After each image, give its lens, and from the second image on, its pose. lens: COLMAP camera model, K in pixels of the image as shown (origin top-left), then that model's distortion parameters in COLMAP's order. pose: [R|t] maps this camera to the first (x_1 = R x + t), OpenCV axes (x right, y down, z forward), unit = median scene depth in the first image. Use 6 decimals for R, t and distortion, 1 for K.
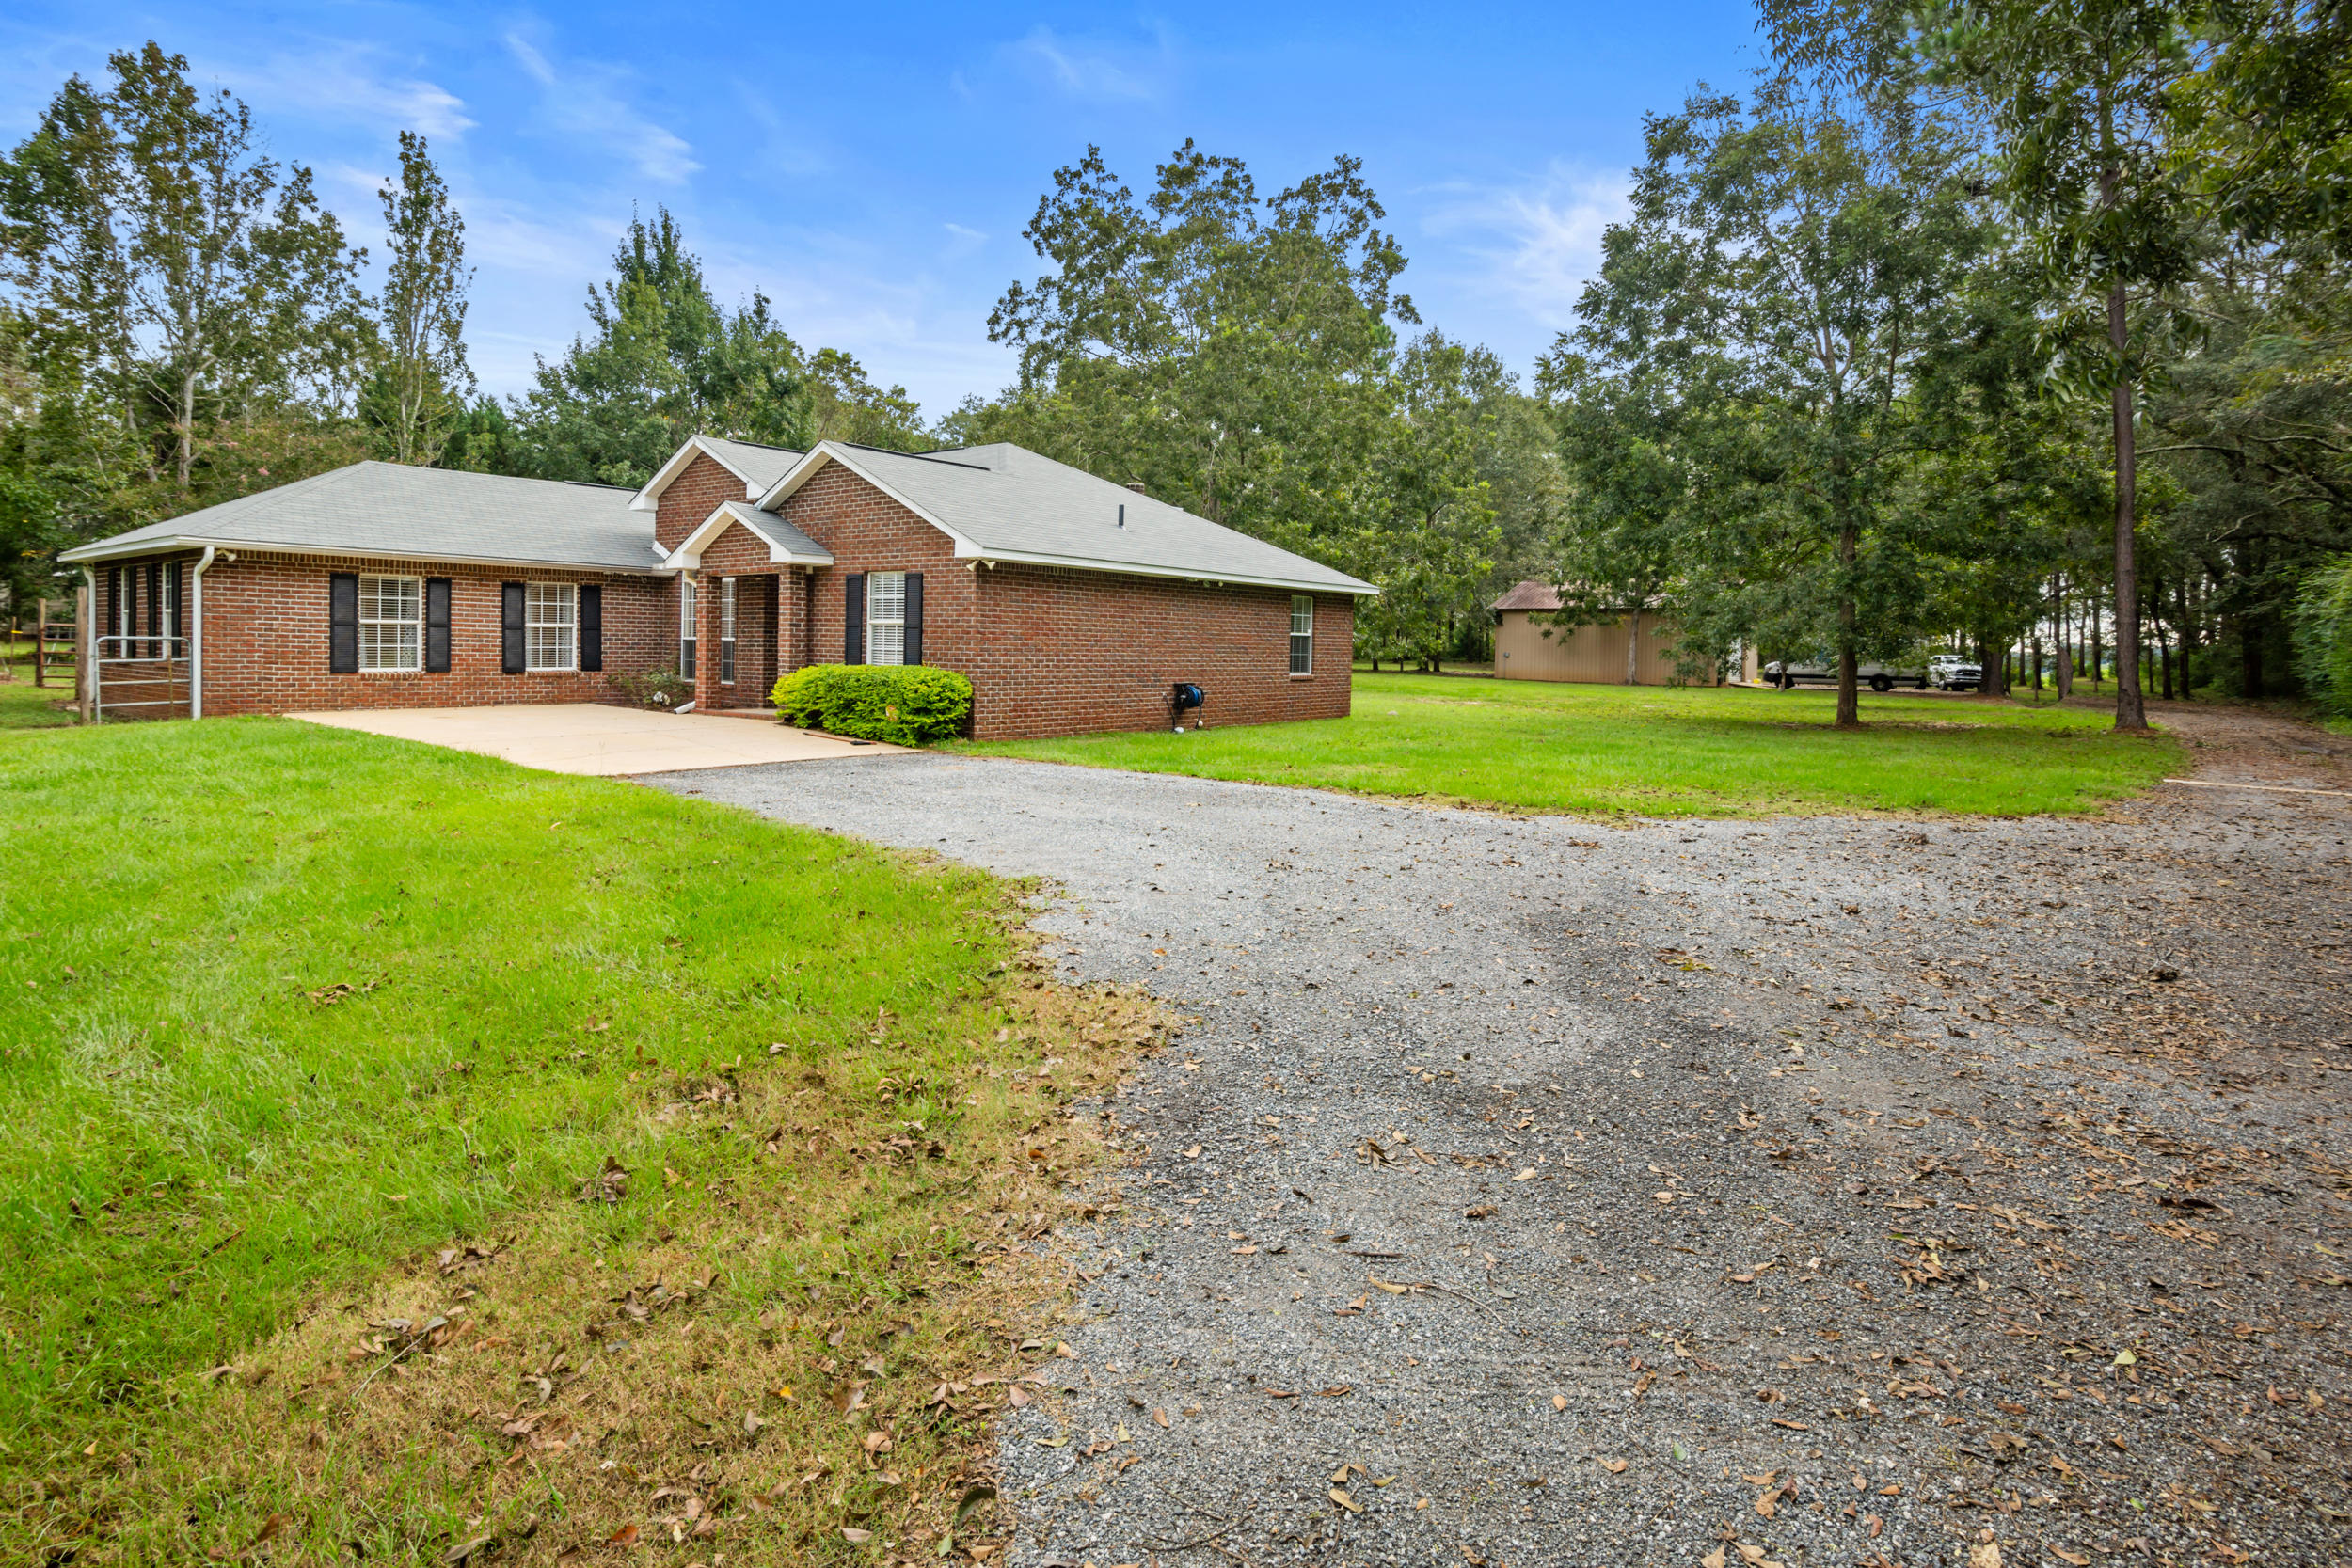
lens RADIAL K [[1136.0, 0, 1166.7], [0, 1136.0, 697.5], [0, 0, 1]] dist [-0.020737, 0.000359]
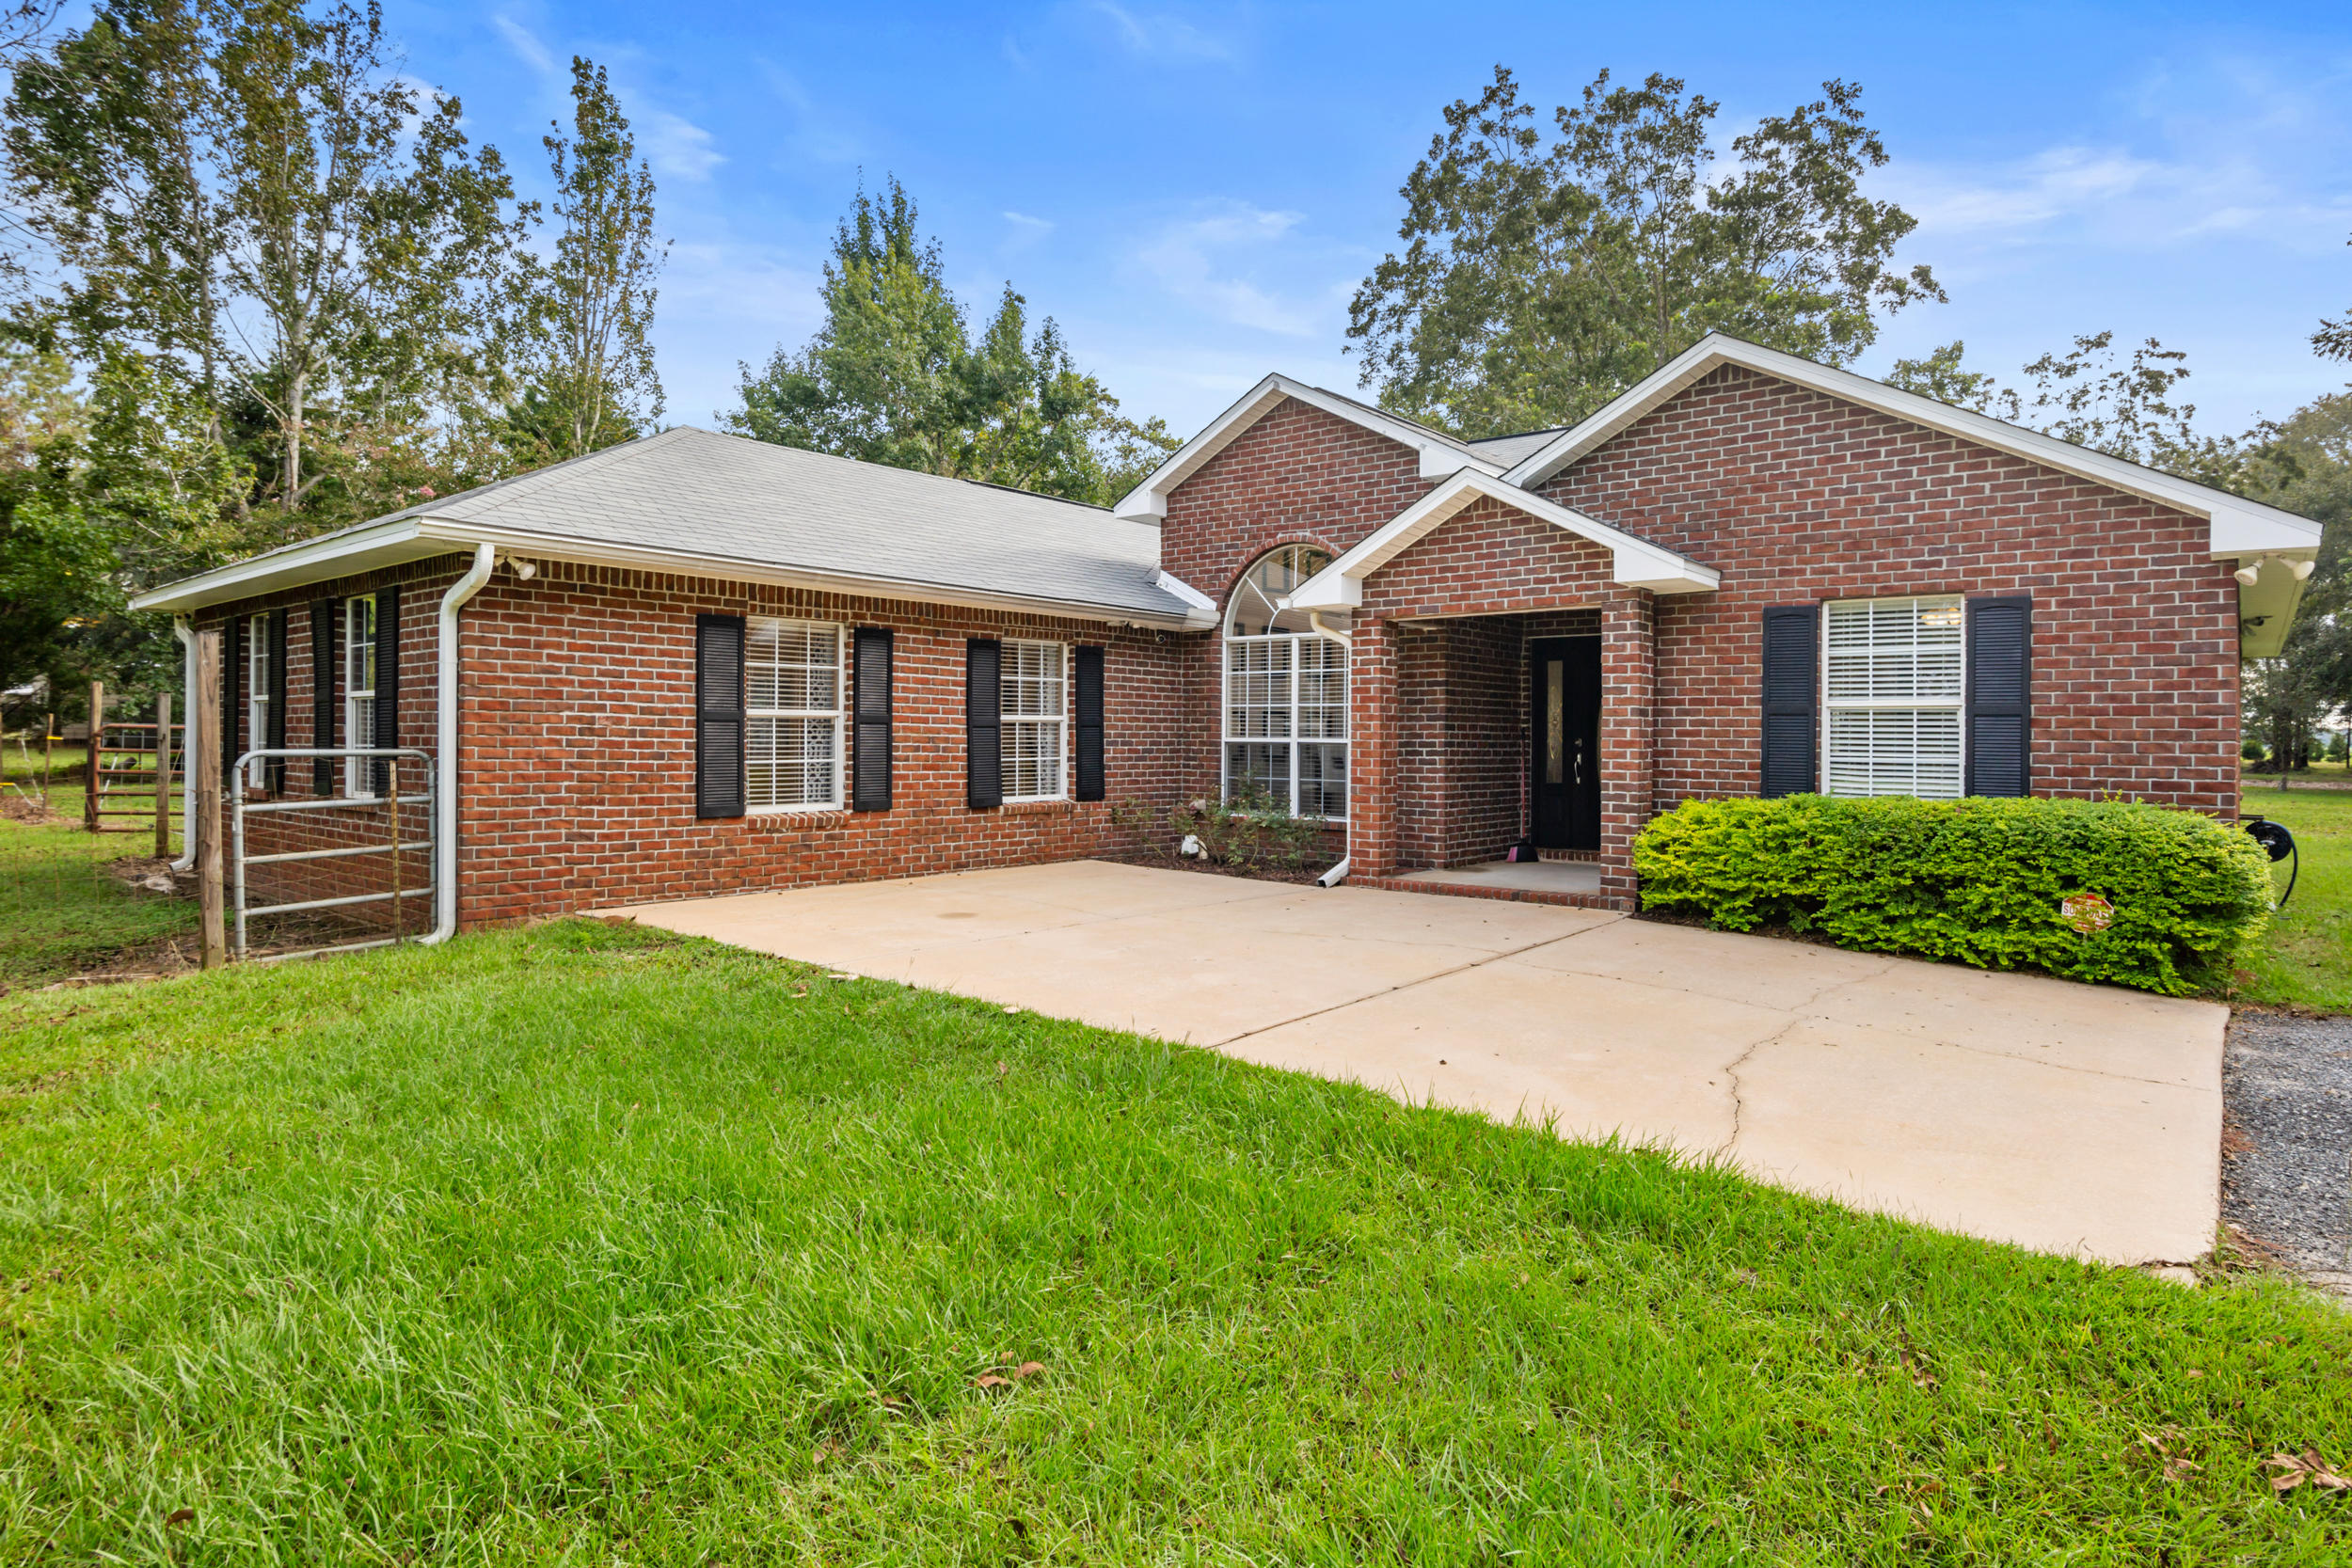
lens RADIAL K [[1148.1, 0, 1188.7], [0, 1148.1, 774.3], [0, 0, 1]] dist [-0.016948, -0.001022]
pose [[0.999842, -0.009240, -0.015207, -0.452867], [0.009026, 0.999860, -0.014057, -0.028041], [0.015335, 0.013918, 0.999786, 0.439319]]
